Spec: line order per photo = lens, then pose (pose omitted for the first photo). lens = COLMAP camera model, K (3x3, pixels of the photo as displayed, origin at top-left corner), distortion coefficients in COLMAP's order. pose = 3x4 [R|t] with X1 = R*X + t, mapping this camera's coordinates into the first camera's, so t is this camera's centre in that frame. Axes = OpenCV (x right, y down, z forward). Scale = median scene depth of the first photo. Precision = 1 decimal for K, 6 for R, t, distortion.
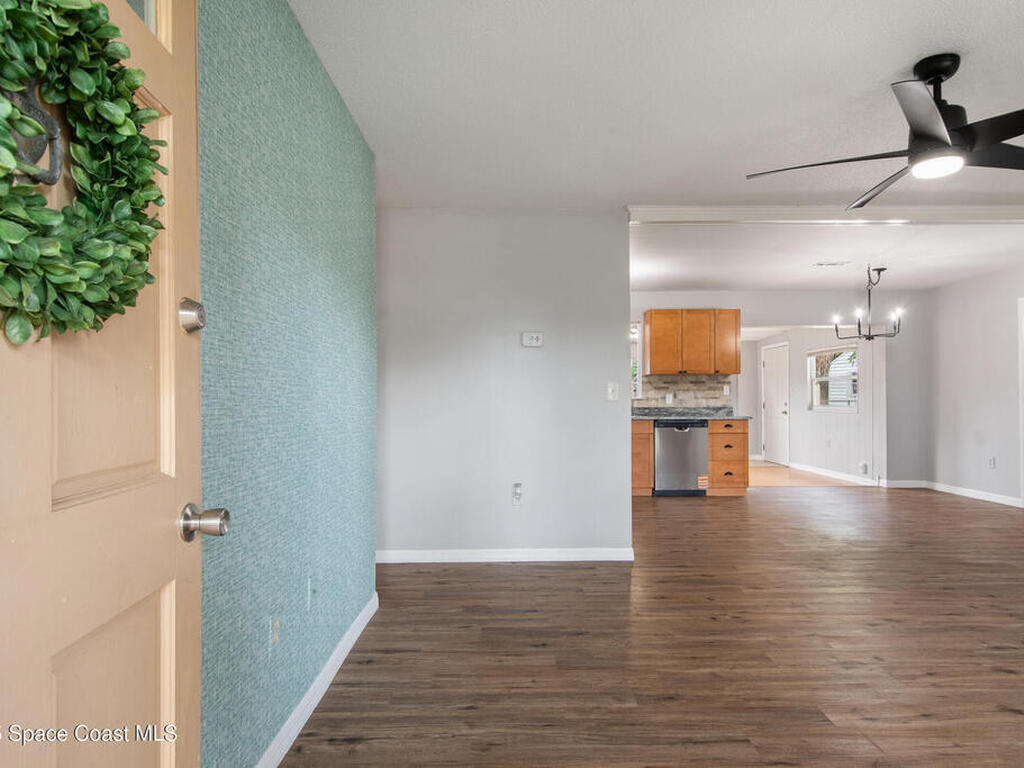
lens RADIAL K [[601.1, 0, 512.1], [0, 601.1, 393.9], [0, 0, 1]] dist [0.006484, -0.000260]
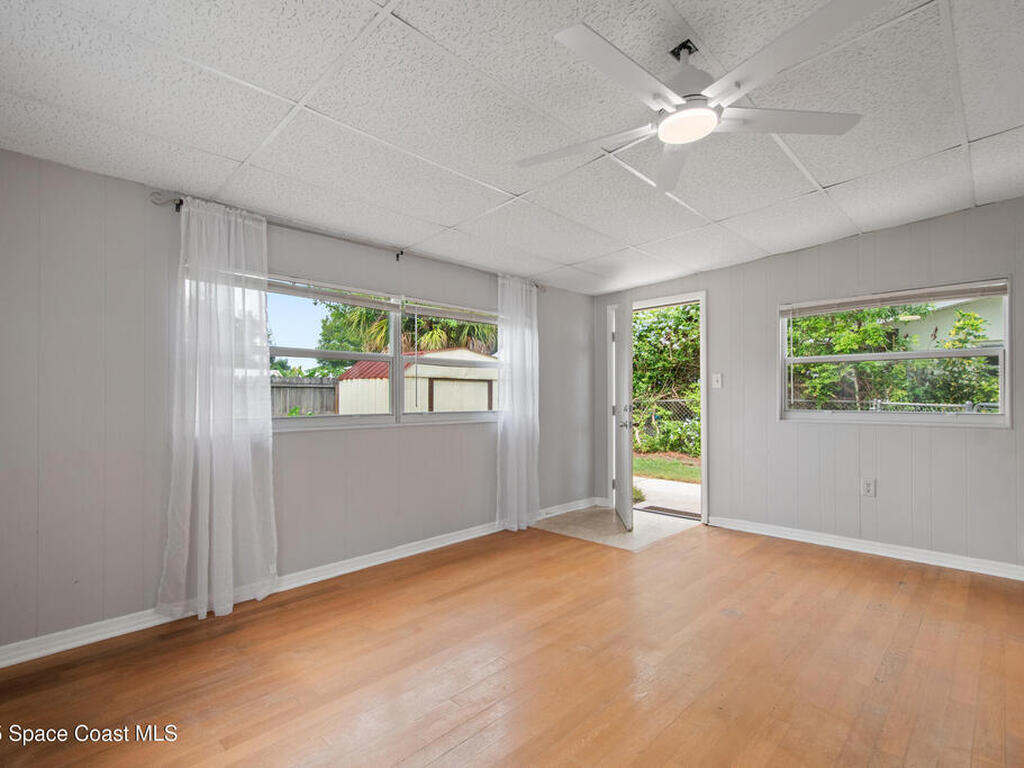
lens RADIAL K [[504.8, 0, 521.0], [0, 504.8, 385.9], [0, 0, 1]] dist [0.013004, -0.000636]
pose [[0.694534, 0.017007, 0.719259, 0.025001], [-0.003965, 0.999796, -0.019811, 0.010162], [-0.719449, 0.010907, 0.694460, 1.145129]]
